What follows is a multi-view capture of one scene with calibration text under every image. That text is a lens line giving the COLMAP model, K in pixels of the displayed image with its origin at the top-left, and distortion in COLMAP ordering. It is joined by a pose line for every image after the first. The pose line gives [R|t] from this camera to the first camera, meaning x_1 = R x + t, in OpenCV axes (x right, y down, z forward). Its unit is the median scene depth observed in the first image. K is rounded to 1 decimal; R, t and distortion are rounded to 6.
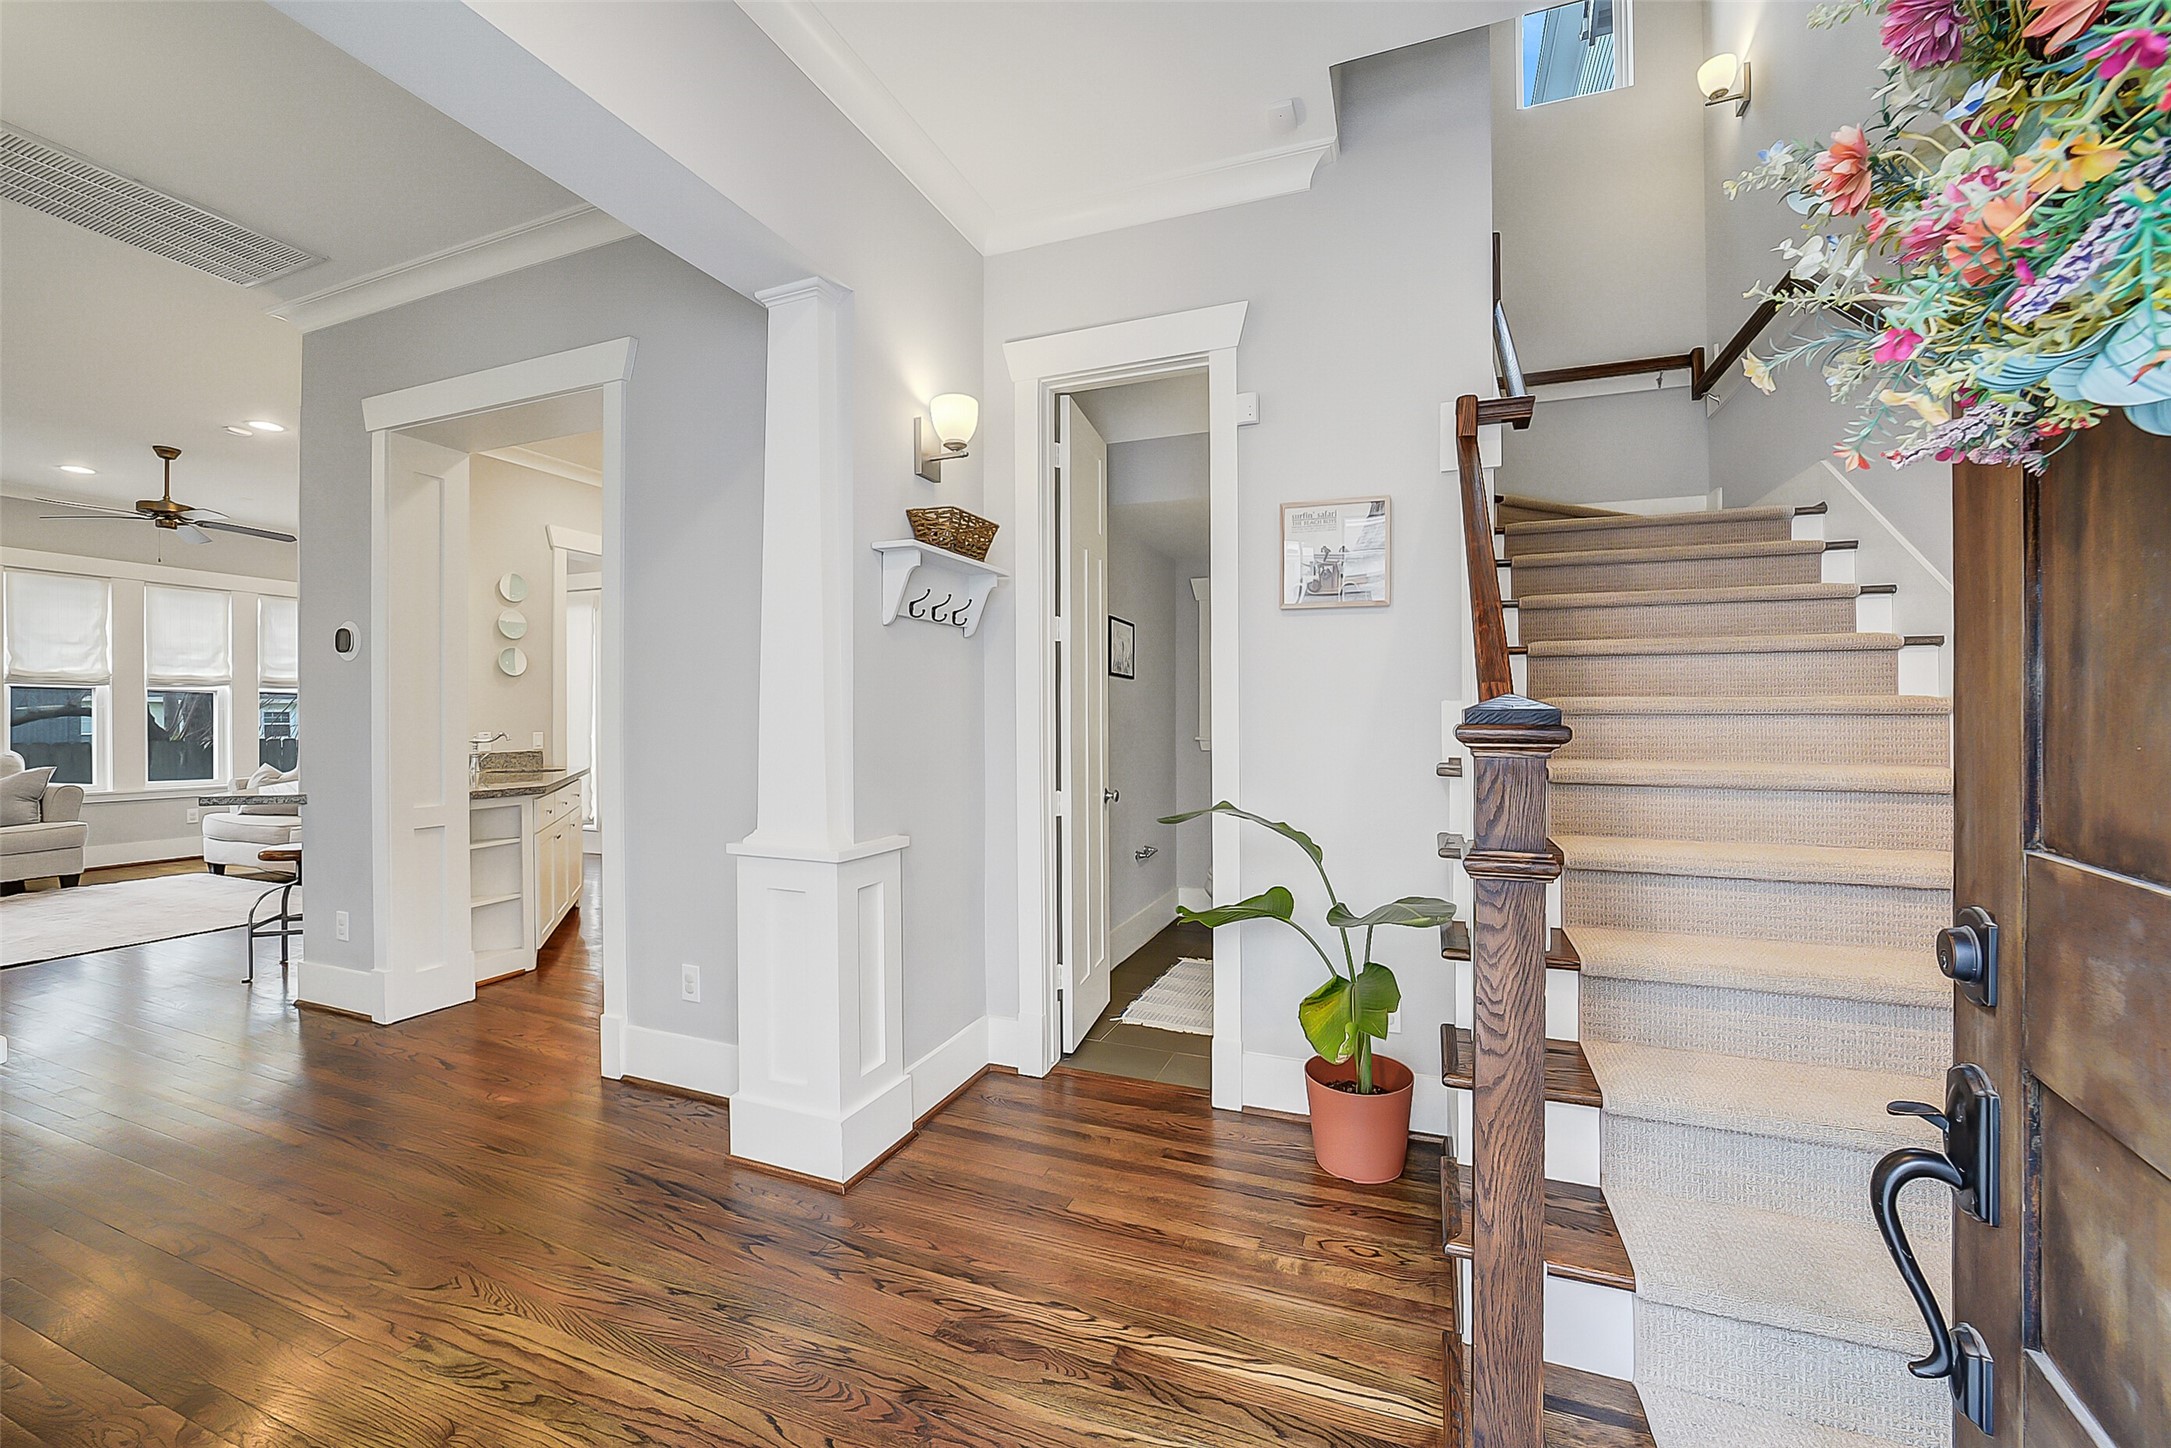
lens RADIAL K [[849.0, 0, 1092.2], [0, 849.0, 729.0], [0, 0, 1]] dist [-0.026164, 0.004522]
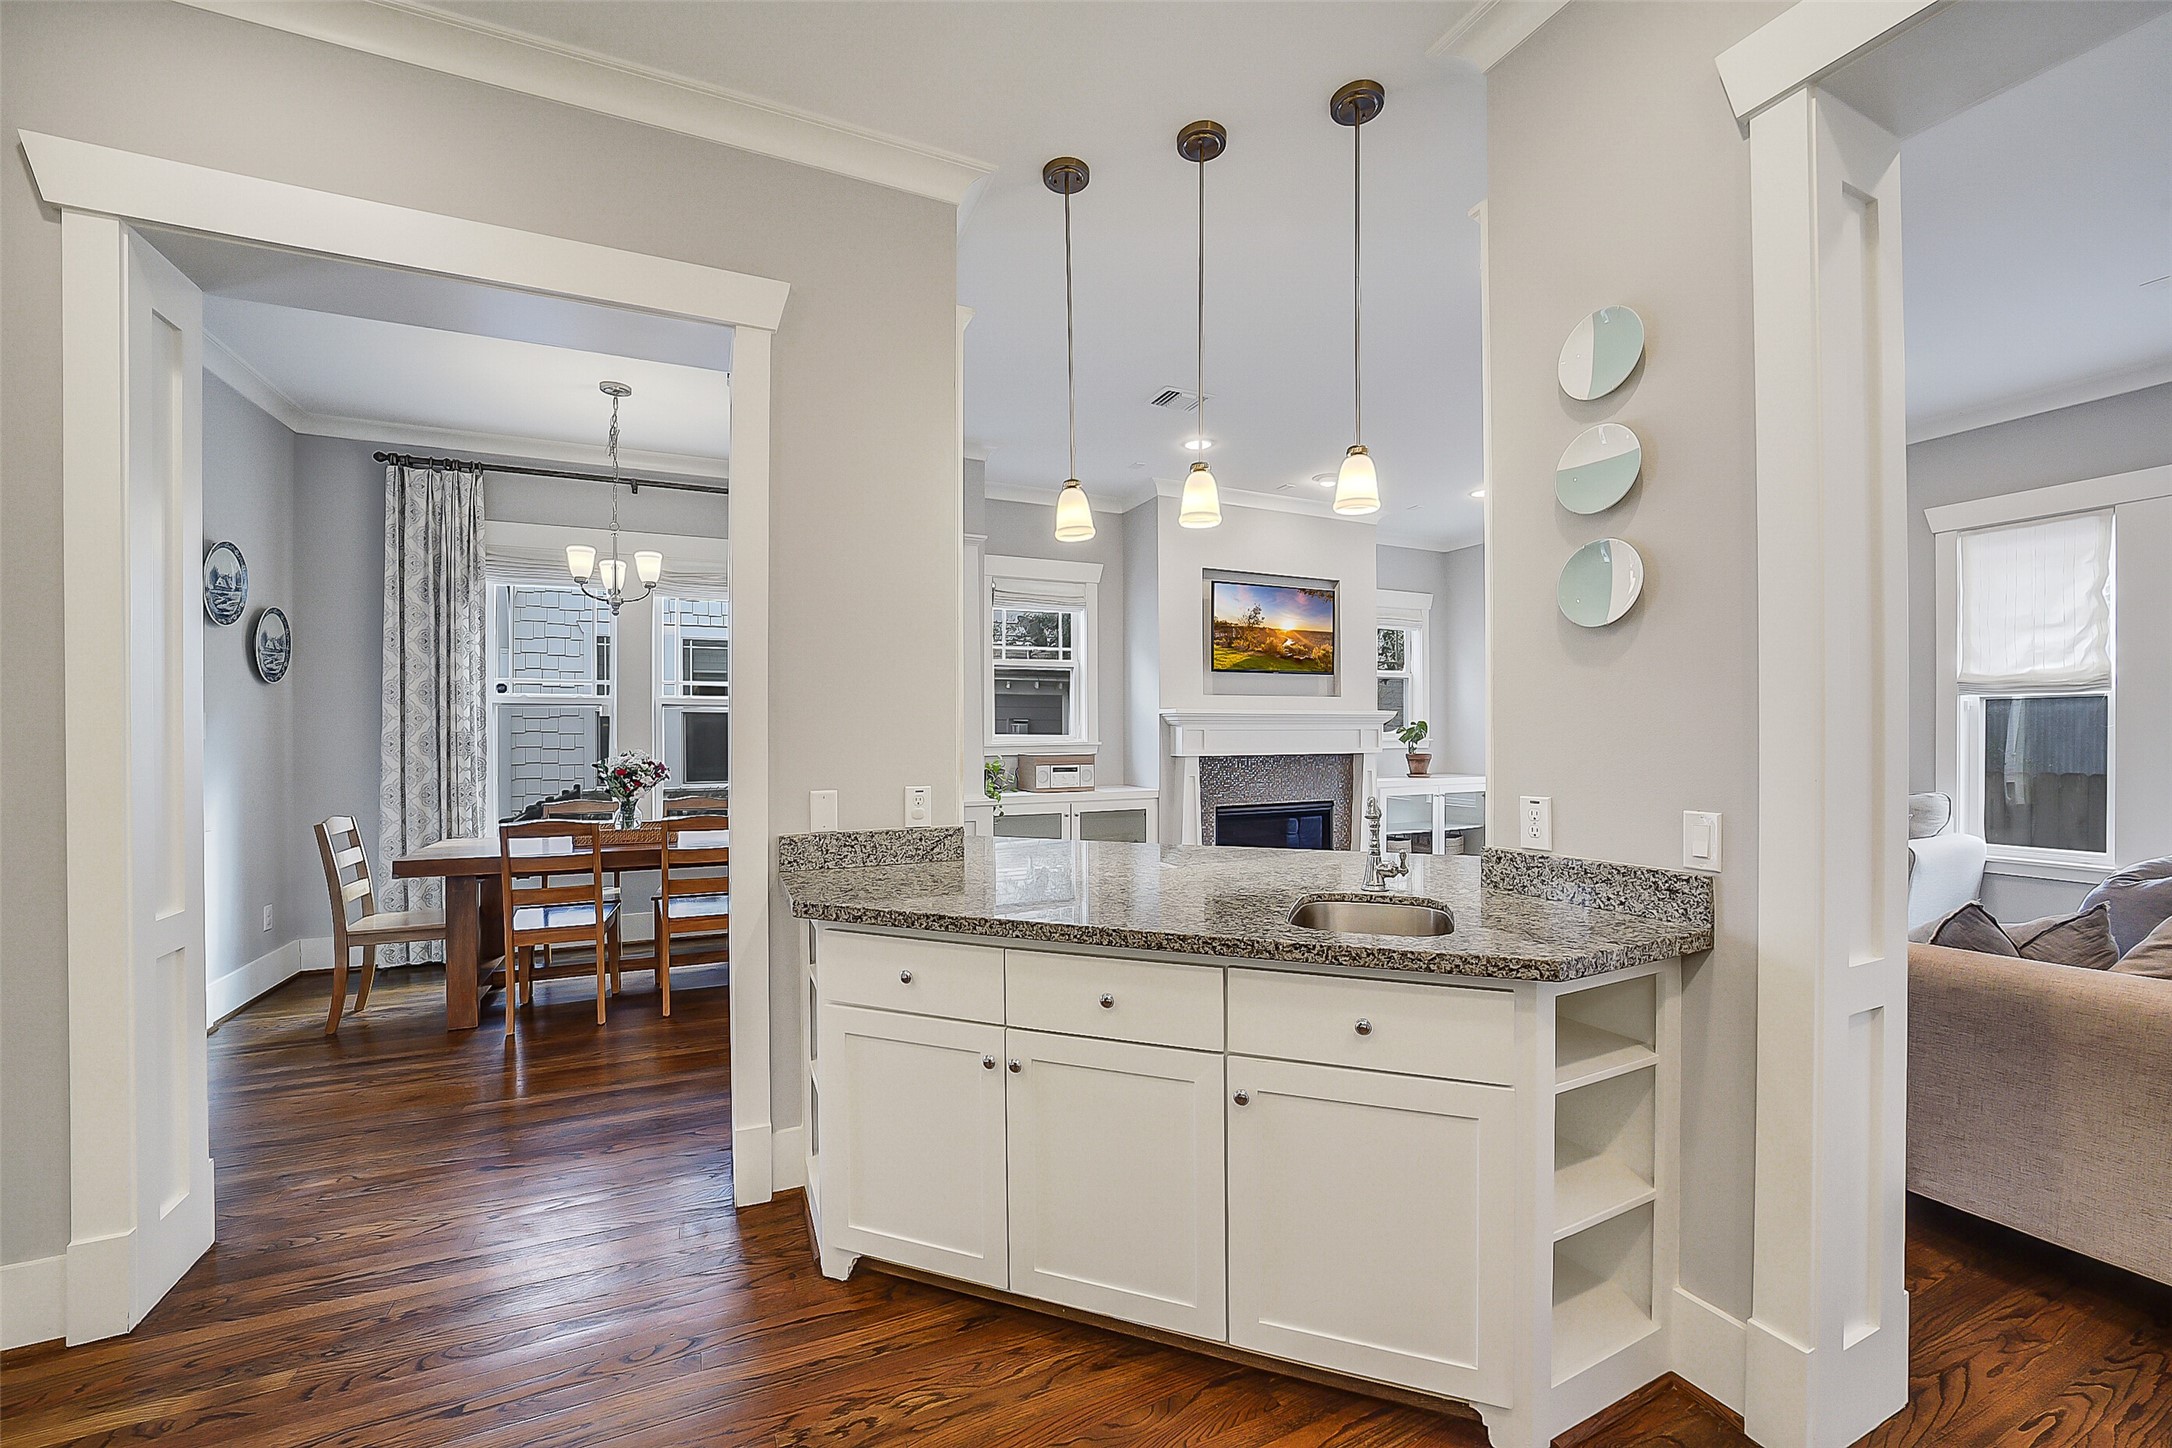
lens RADIAL K [[849.4, 0, 1081.4], [0, 849.4, 738.5], [0, 0, 1]] dist [-0.026164, 0.004522]
pose [[-0.699136, 0.000101, -0.714988, -0.269150], [-0.006484, 0.999958, 0.006482, -0.017888], [0.714959, 0.009168, -0.699106, 0.906596]]
